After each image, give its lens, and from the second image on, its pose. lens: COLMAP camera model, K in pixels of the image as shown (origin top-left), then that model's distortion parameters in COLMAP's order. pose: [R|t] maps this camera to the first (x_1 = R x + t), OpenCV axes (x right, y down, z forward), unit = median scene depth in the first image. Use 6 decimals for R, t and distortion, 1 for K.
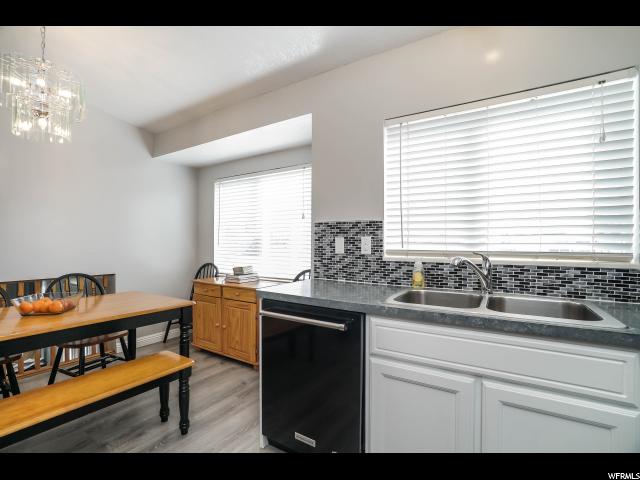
lens RADIAL K [[309.1, 0, 322.0], [0, 309.1, 238.9], [0, 0, 1]] dist [-0.036453, 0.007283]
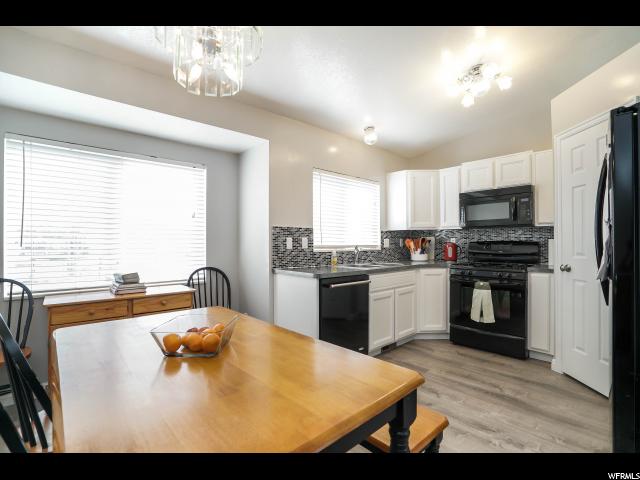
lens RADIAL K [[309.1, 0, 318.3], [0, 309.1, 240.9], [0, 0, 1]] dist [-0.036453, 0.007283]
pose [[0.271364, -0.004357, 0.962467, -1.365832], [-0.015222, 0.999845, 0.008818, -0.005866], [-0.962357, -0.017043, 0.271255, 0.503185]]
